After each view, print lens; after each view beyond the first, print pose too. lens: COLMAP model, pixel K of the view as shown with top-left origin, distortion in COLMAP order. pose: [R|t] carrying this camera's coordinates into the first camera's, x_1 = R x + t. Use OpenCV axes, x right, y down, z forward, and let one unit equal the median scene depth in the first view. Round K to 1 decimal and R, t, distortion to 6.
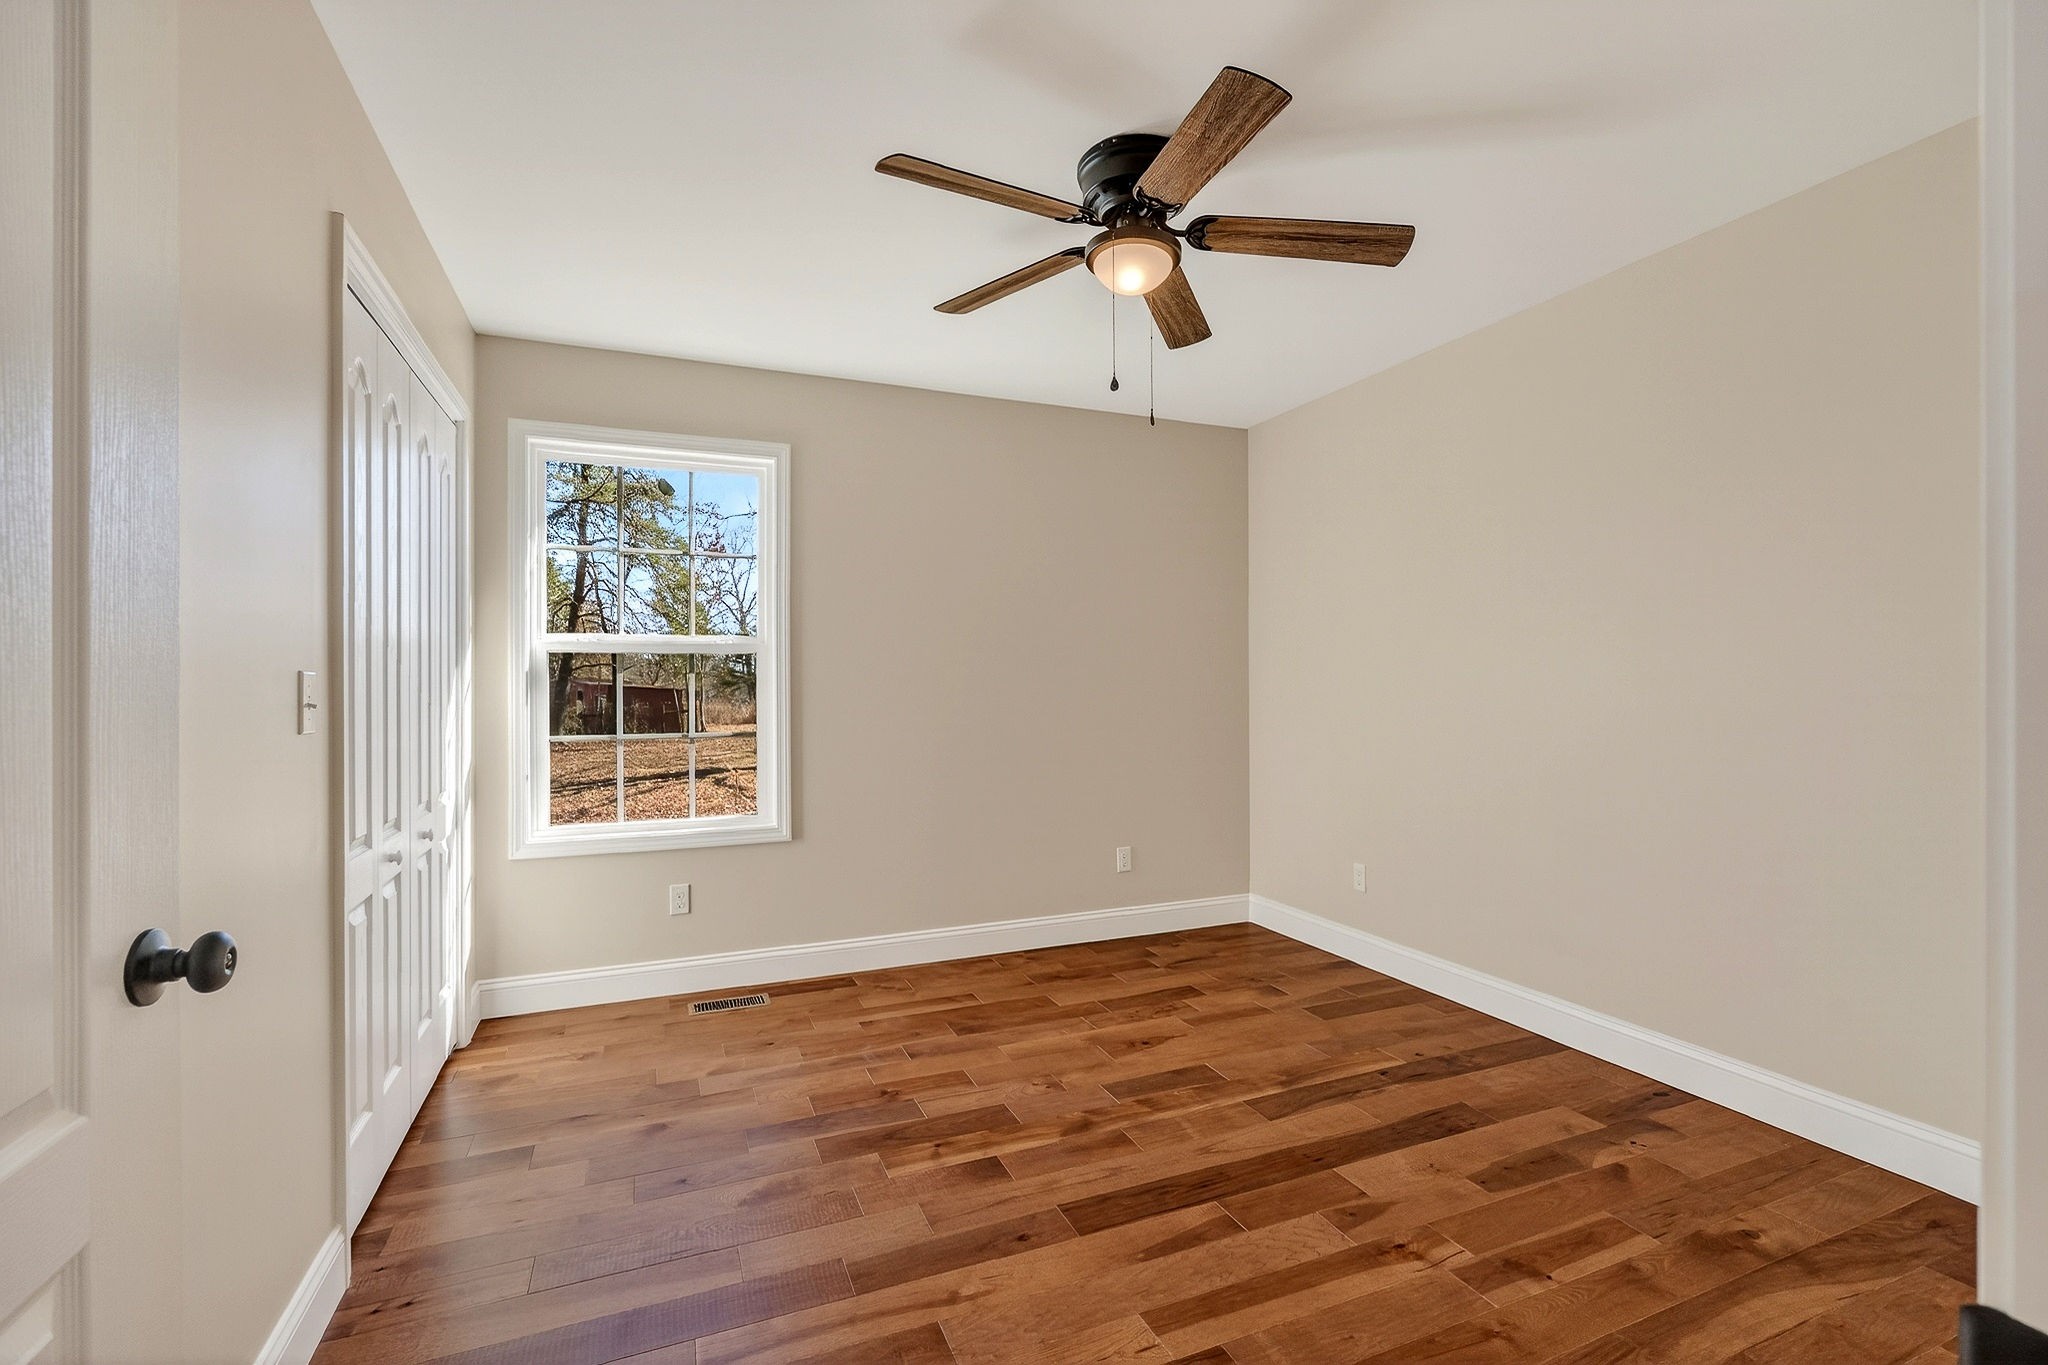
lens RADIAL K [[901.9, 0, 1028.9], [0, 901.9, 686.5], [0, 0, 1]] dist [-0.006482, 0.000220]
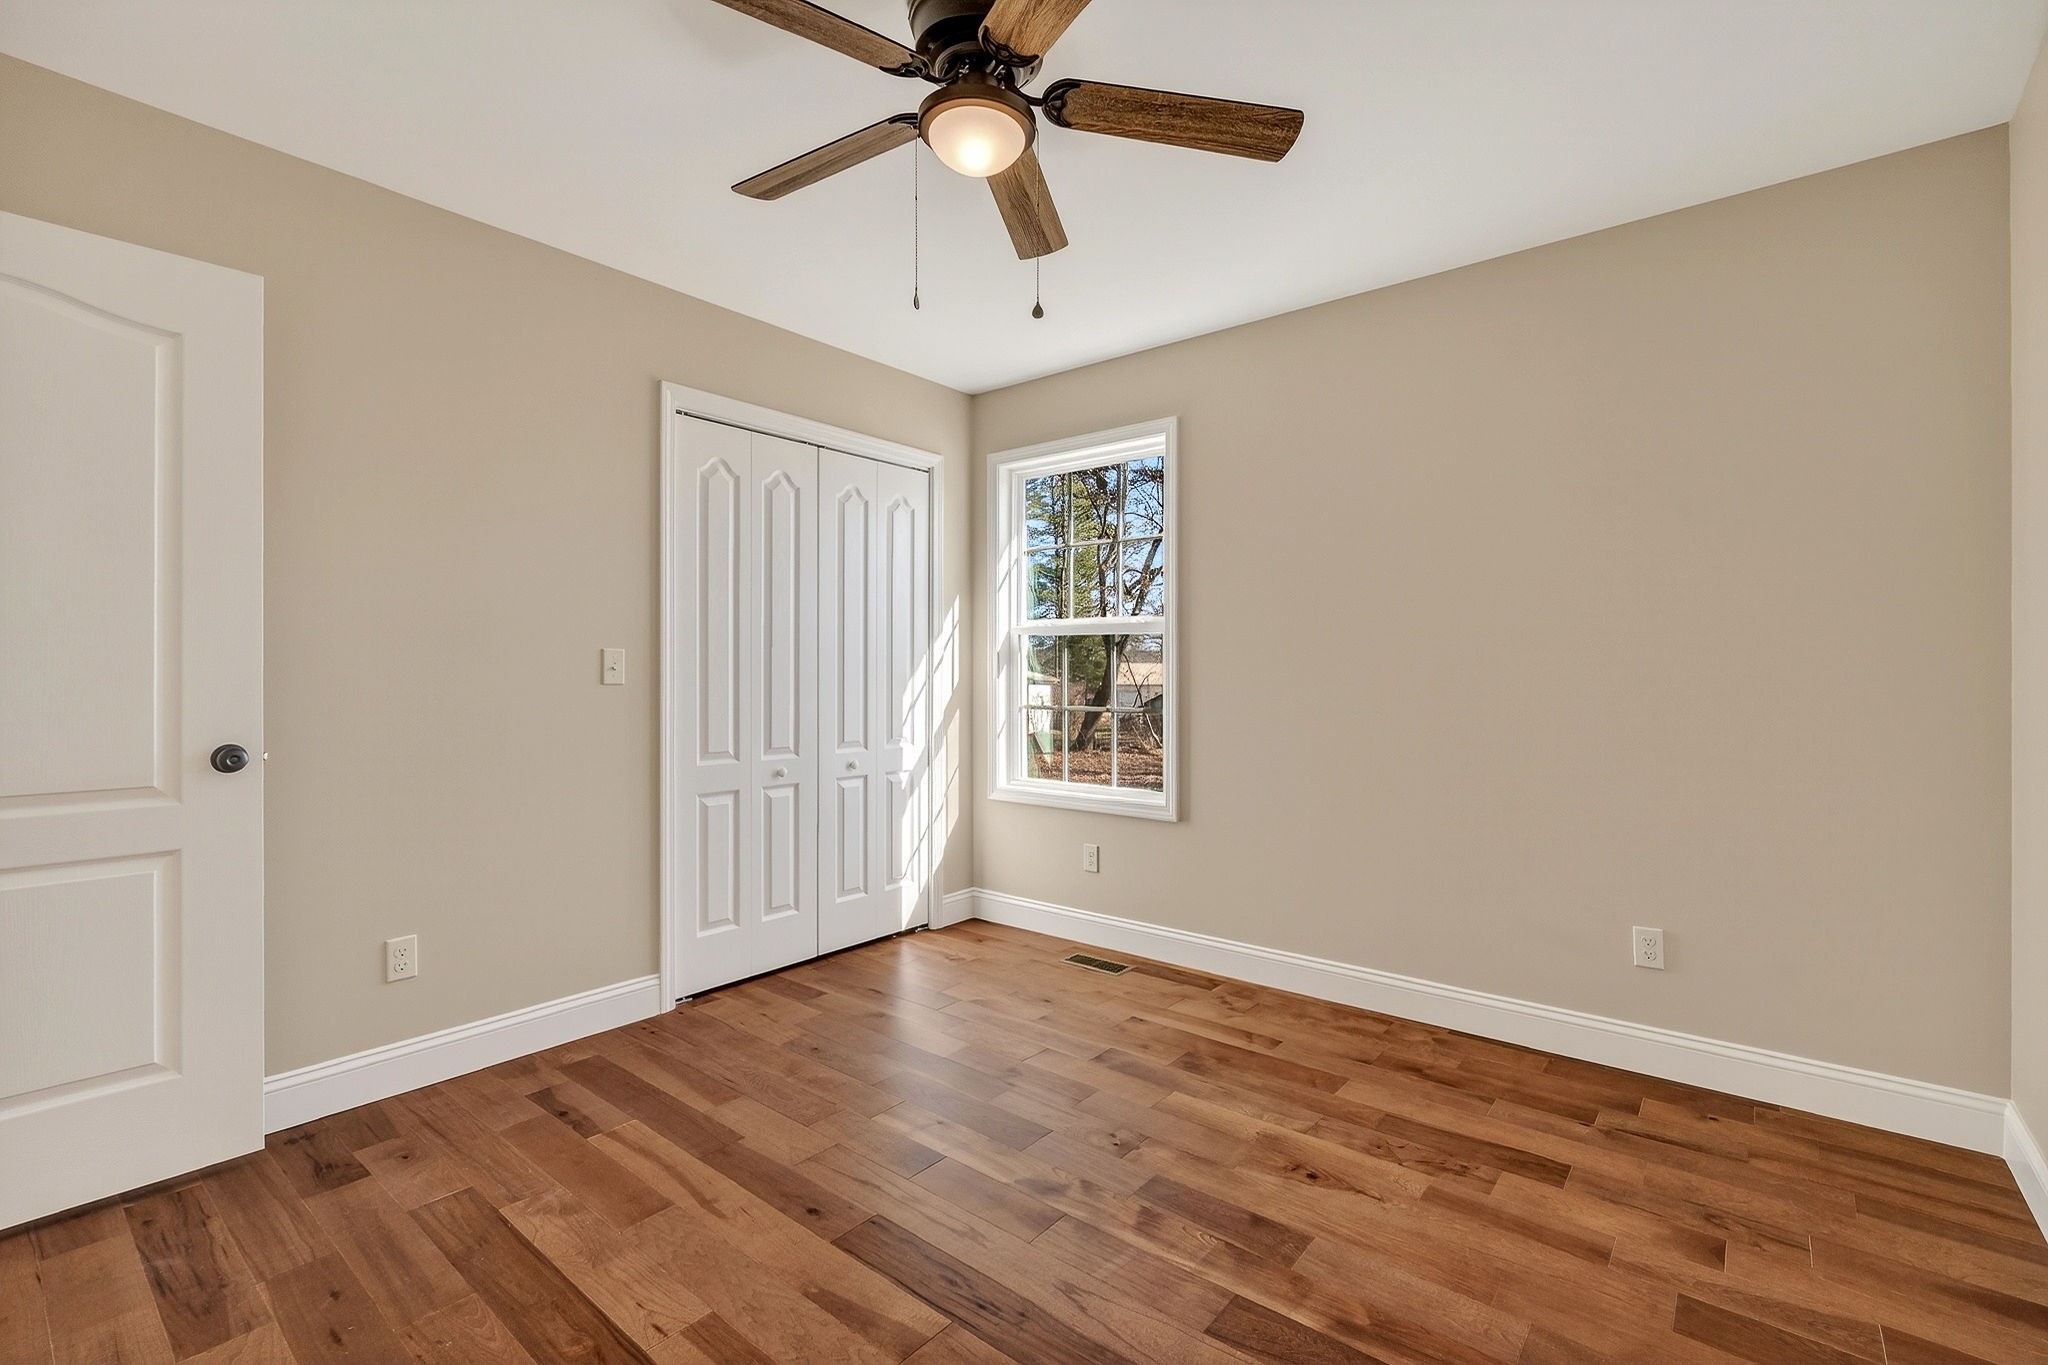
lens RADIAL K [[908.3, 0, 1030.5], [0, 908.3, 679.5], [0, 0, 1]] dist [-0.003453, -0.000051]
pose [[0.464735, 0.010568, -0.885387, 0.563983], [-0.006497, 0.999943, 0.008525, 0.009944], [0.885426, 0.001790, 0.464777, 0.428675]]
